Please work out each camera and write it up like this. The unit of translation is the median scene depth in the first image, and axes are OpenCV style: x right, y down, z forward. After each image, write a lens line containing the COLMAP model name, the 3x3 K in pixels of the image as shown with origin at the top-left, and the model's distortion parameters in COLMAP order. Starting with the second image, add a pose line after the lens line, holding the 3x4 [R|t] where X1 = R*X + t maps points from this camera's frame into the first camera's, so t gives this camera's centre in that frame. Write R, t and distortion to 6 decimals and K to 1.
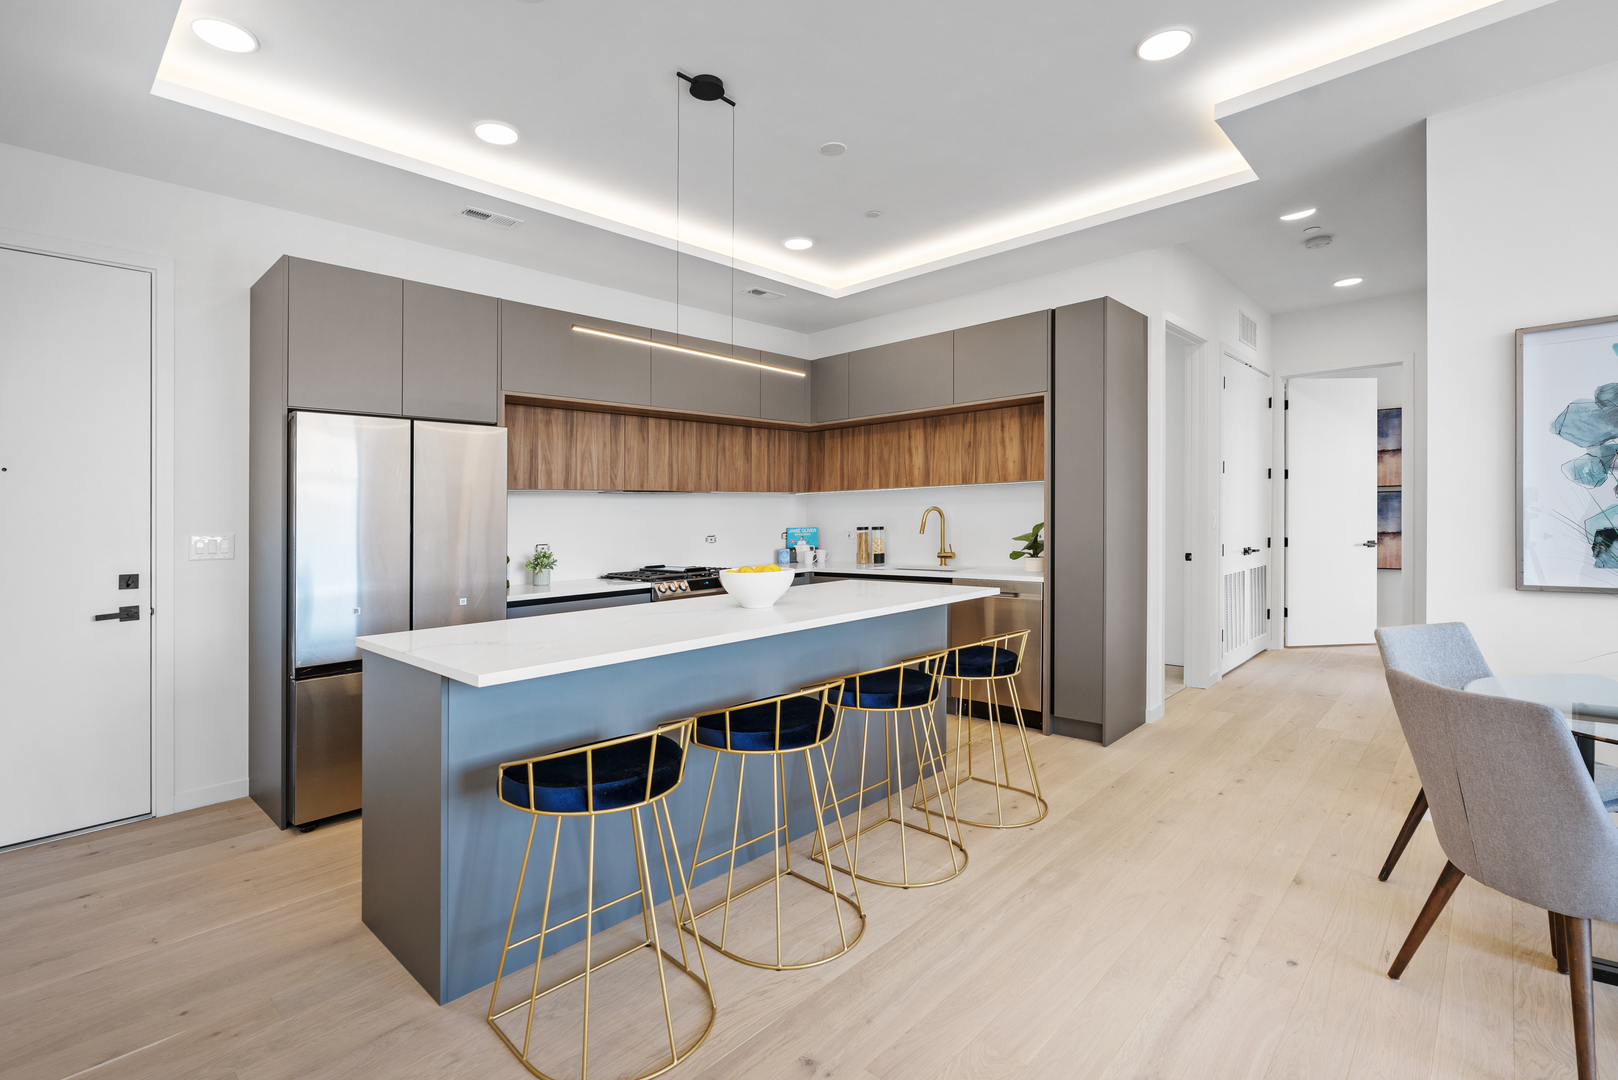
lens RADIAL K [[750.0, 0, 795.4], [0, 750.0, 517.6], [0, 0, 1]] dist [-0.003971, -0.000023]
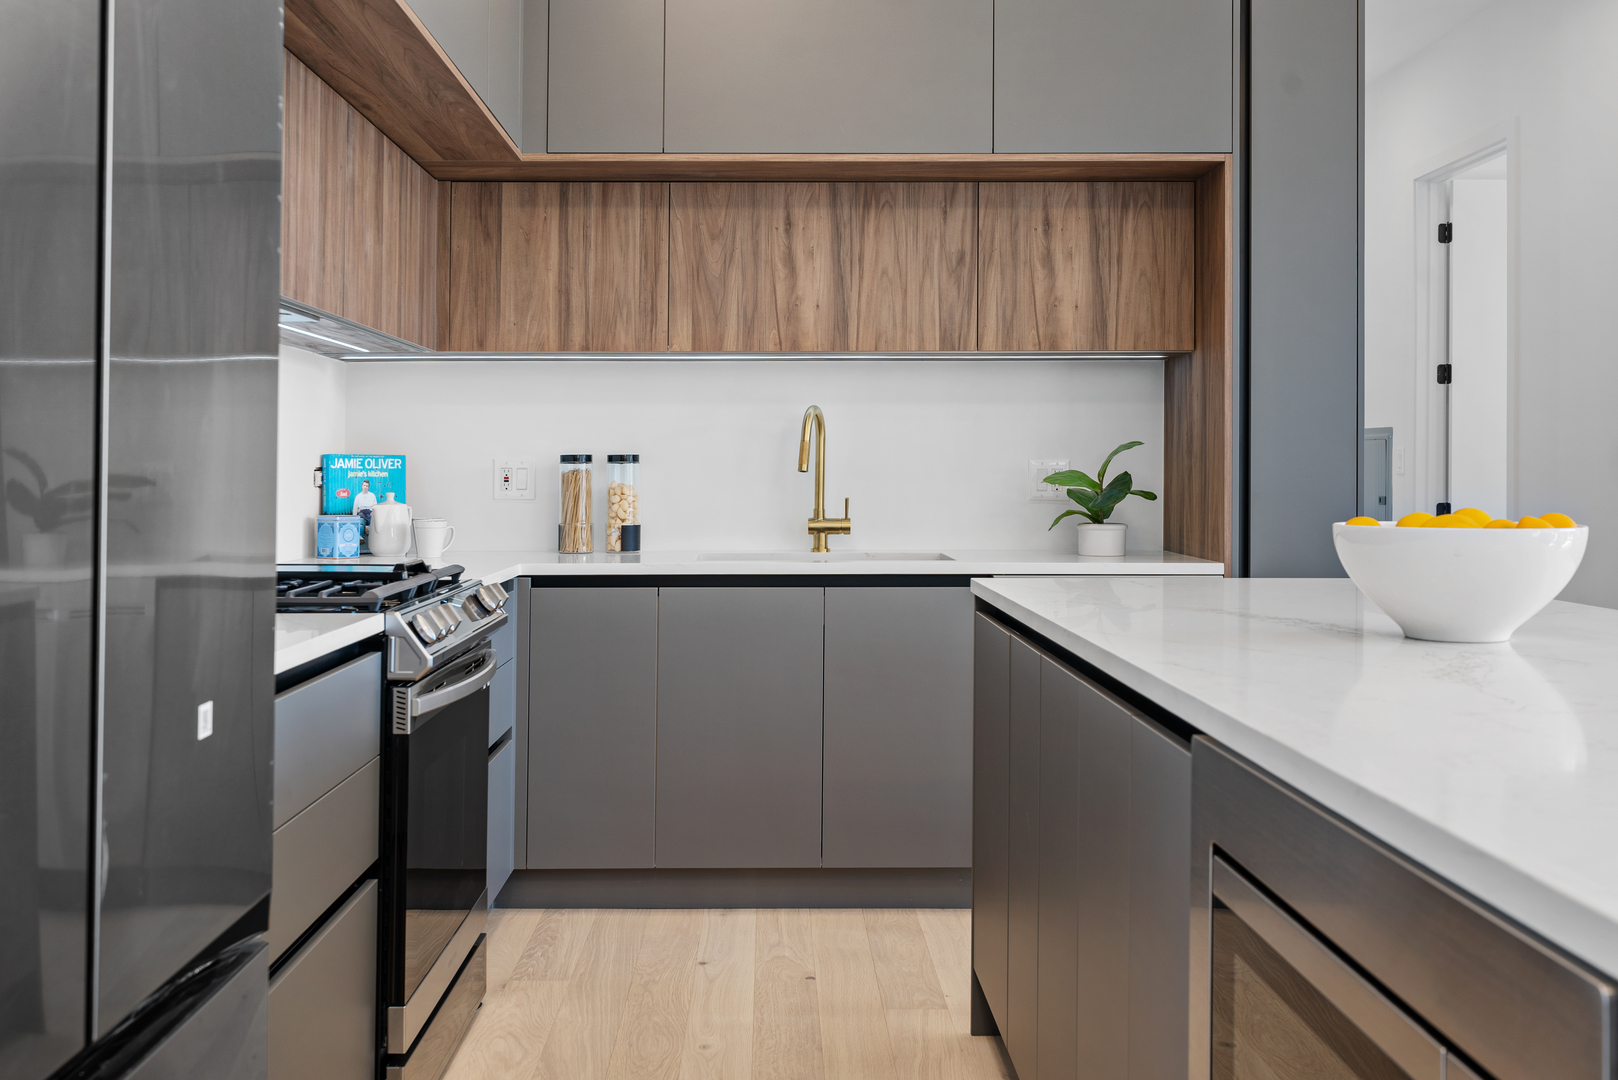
lens RADIAL K [[1639.9, 0, 685.6], [0, 1639.9, 431.6], [0, 0, 1]] dist [-0.004965, 0.000000]
pose [[0.713555, 0.020435, 0.700301, -0.590942], [-0.013684, 0.999790, -0.015231, 0.017329], [-0.700466, 0.001285, 0.713685, 0.524577]]
